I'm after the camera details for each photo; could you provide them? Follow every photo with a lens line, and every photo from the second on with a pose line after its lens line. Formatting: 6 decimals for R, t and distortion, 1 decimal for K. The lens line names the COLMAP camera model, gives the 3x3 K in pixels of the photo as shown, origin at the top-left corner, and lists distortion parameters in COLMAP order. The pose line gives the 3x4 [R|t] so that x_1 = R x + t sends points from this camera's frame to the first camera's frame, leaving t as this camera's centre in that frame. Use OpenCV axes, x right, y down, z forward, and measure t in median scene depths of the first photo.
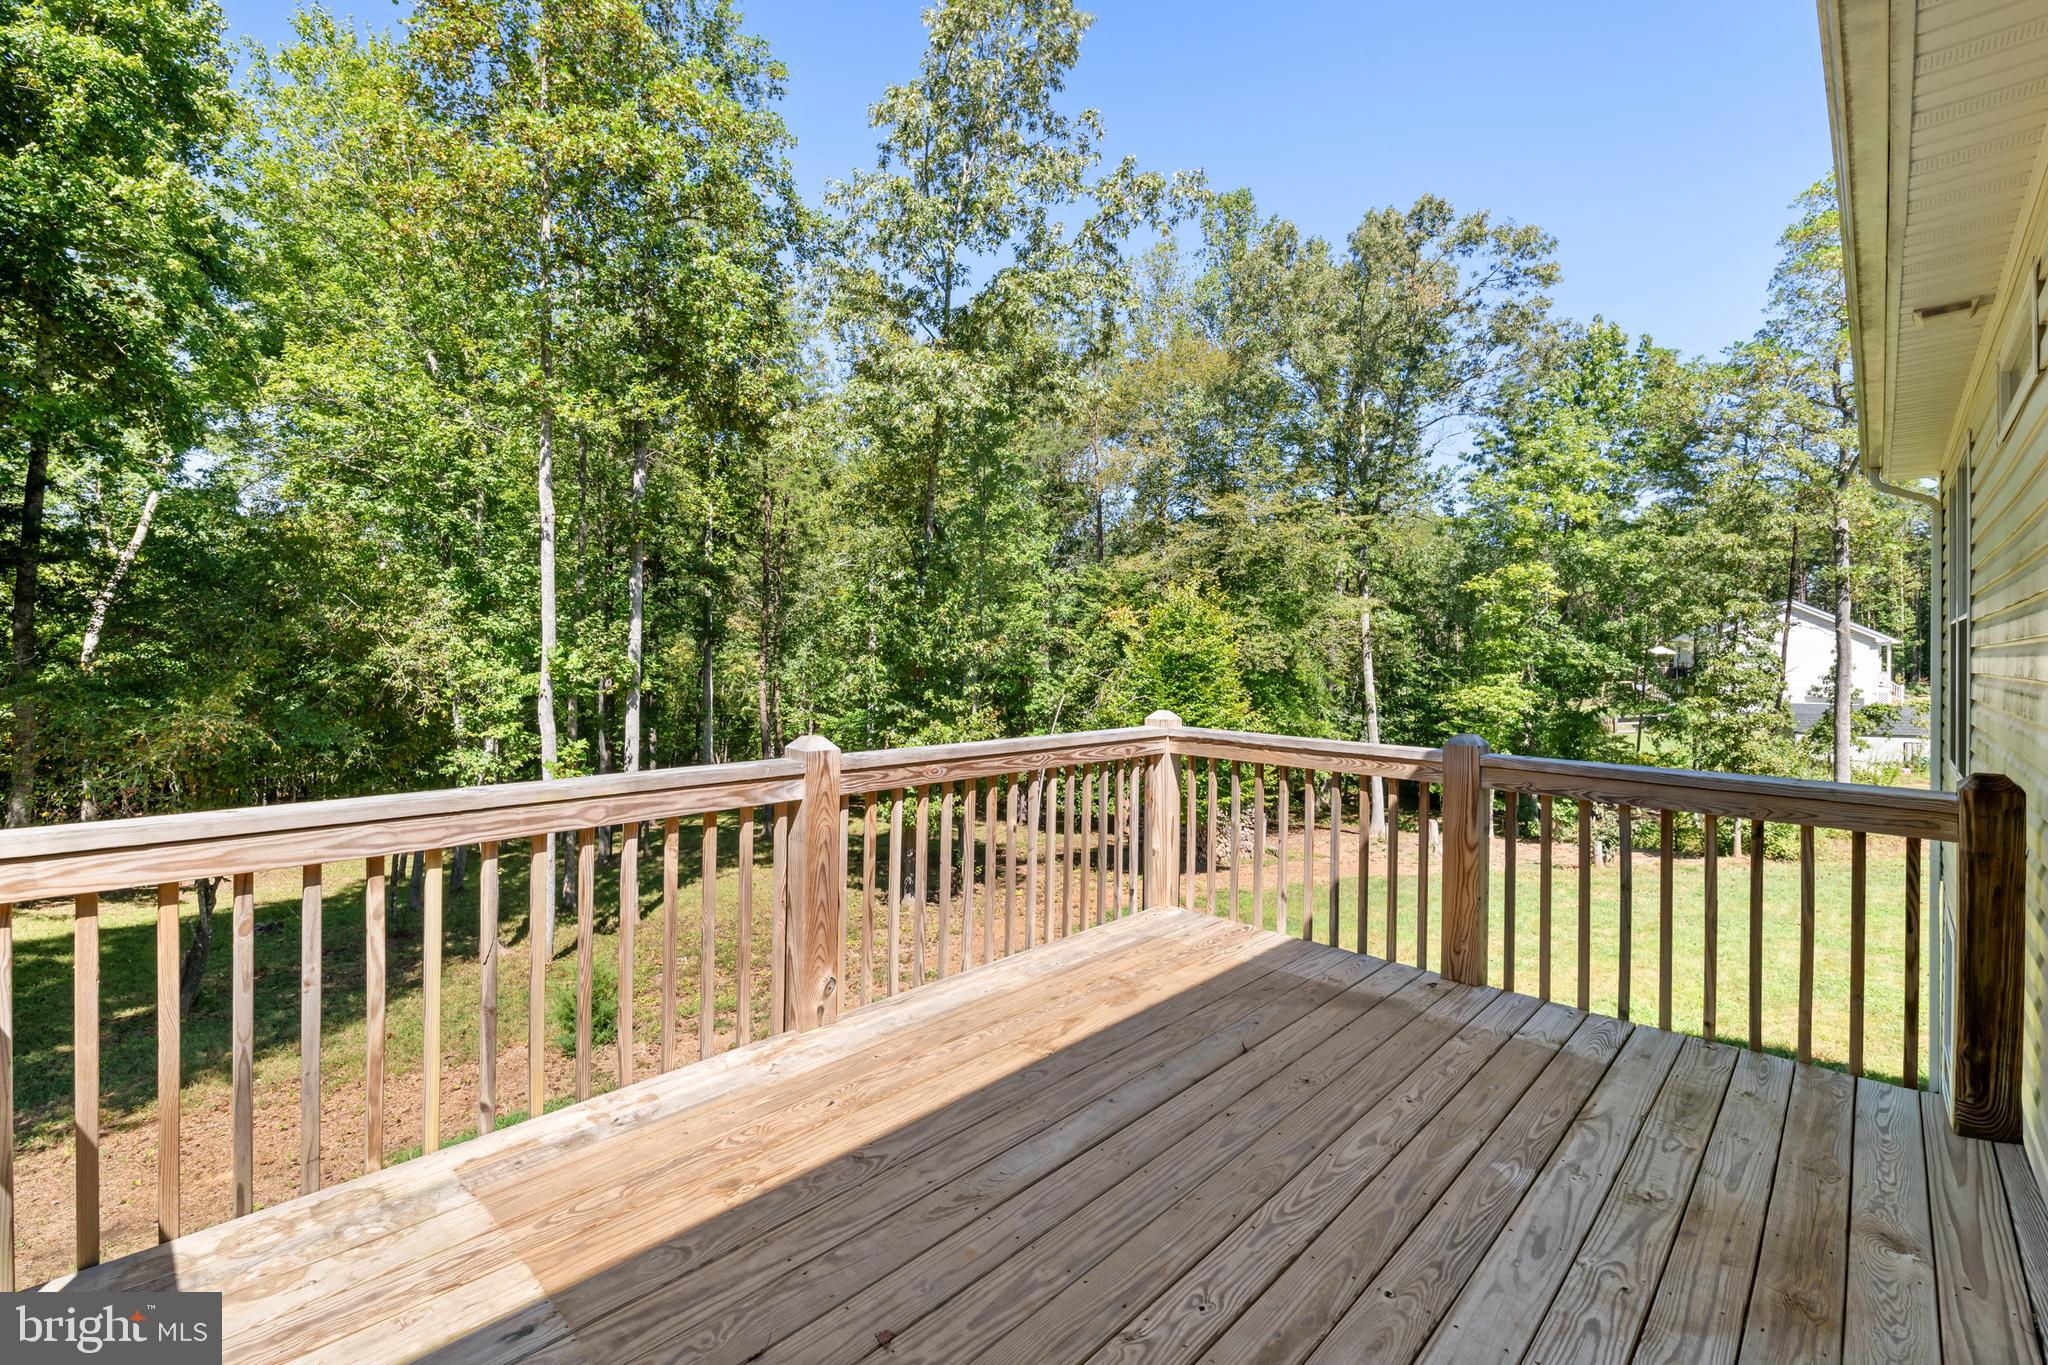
lens RADIAL K [[929.2, 0, 1029.4], [0, 929.2, 646.4], [0, 0, 1]] dist [-0.009701, -0.005965]
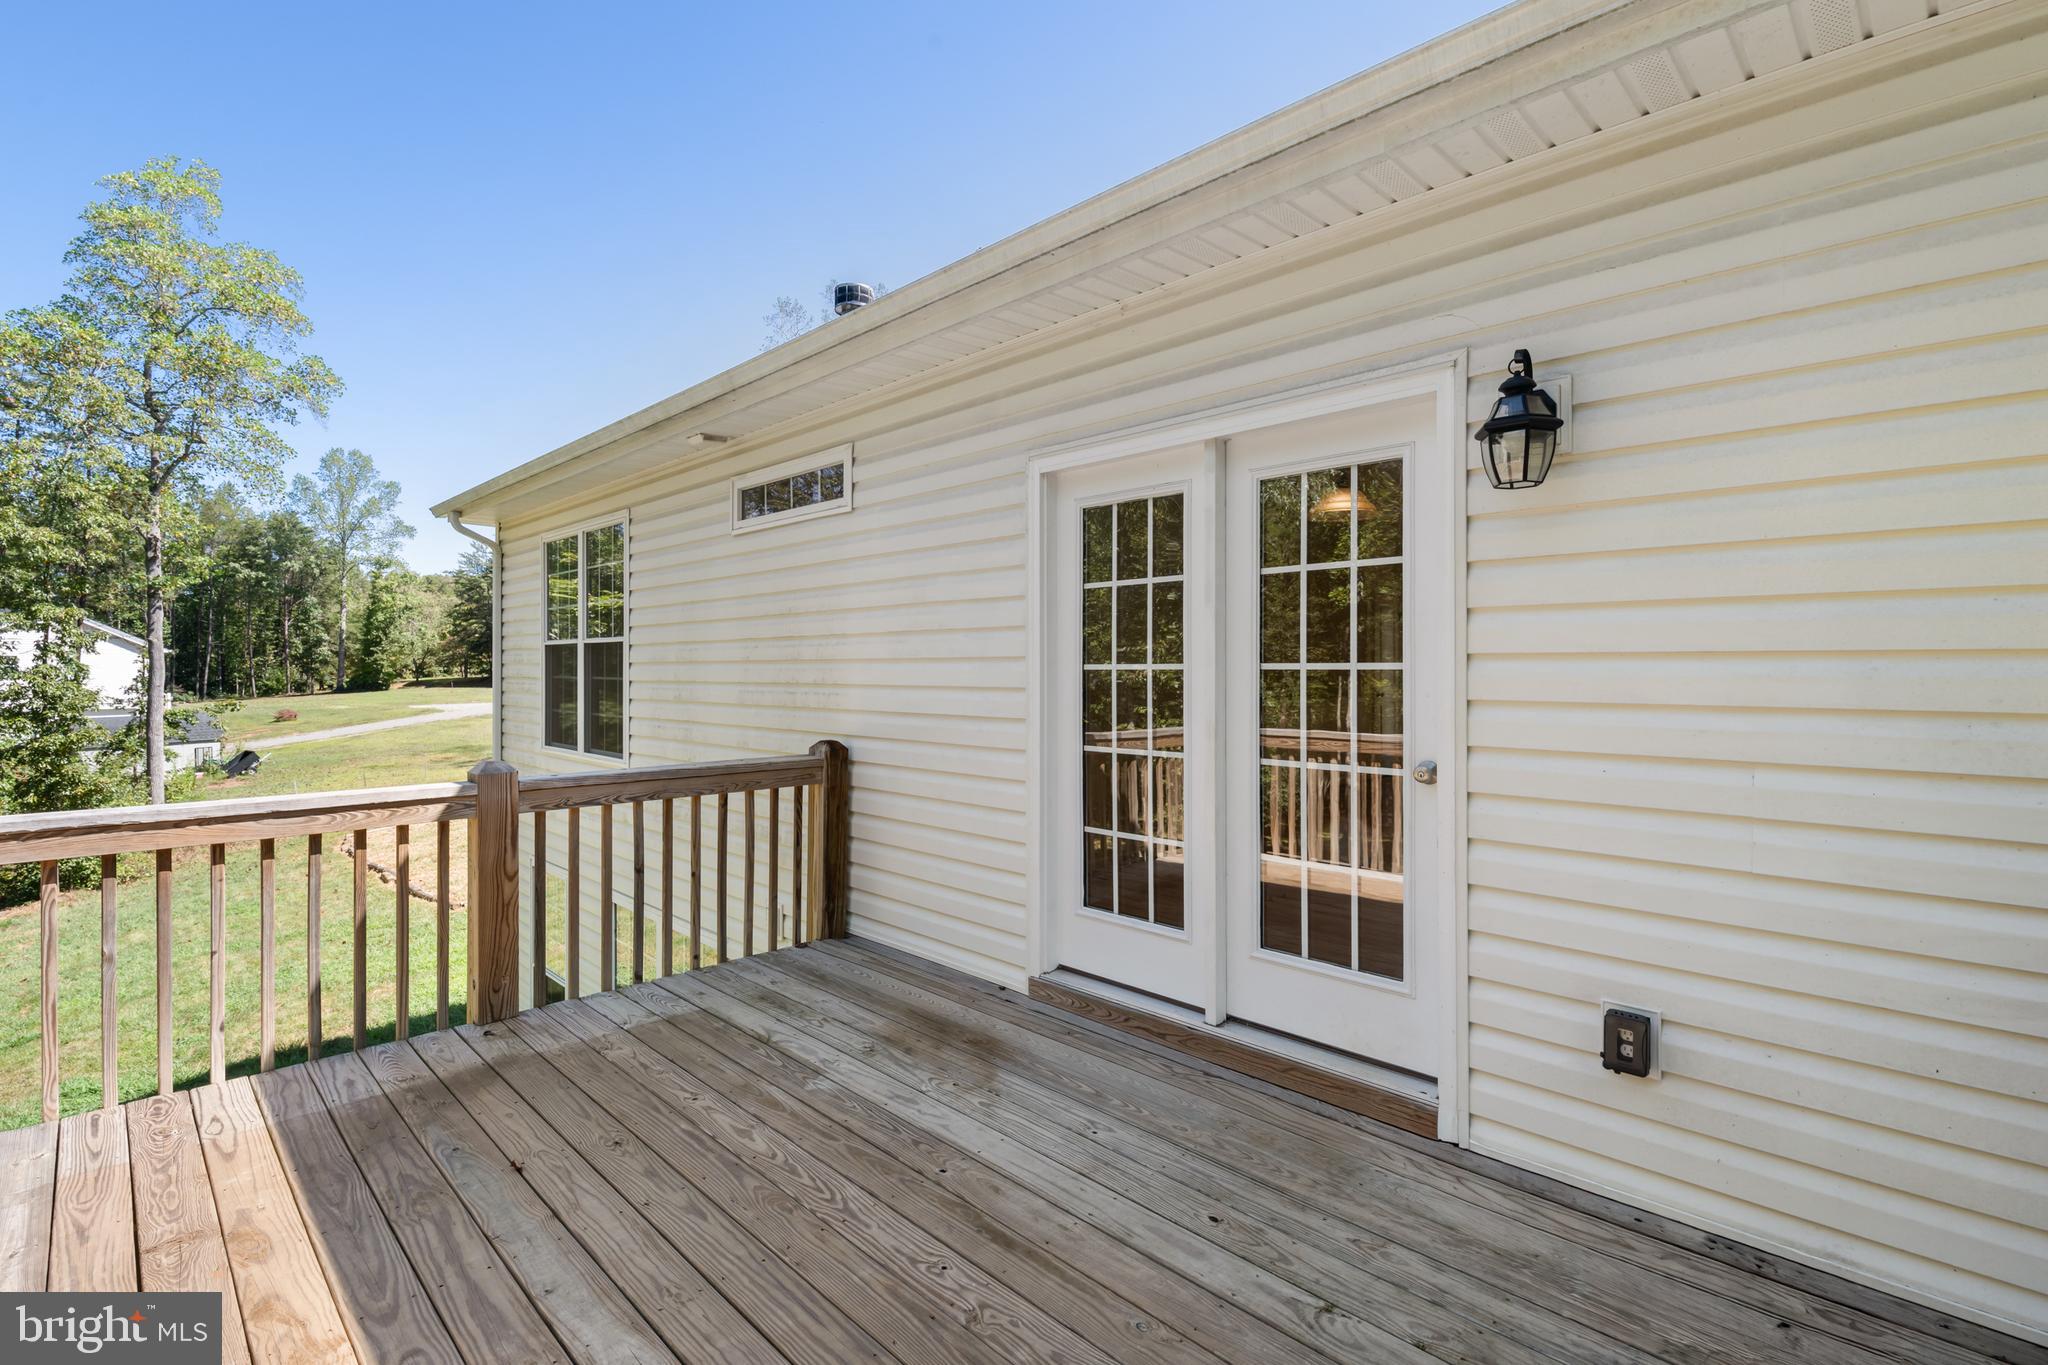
lens RADIAL K [[893.2, 0, 1027.8], [0, 893.2, 659.9], [0, 0, 1]] dist [-0.002724, -0.004580]
pose [[0.019581, -0.007794, 0.999778, -0.498676], [0.002030, 0.999968, 0.007756, -0.017882], [-0.999806, 0.001878, 0.019596, 0.490775]]
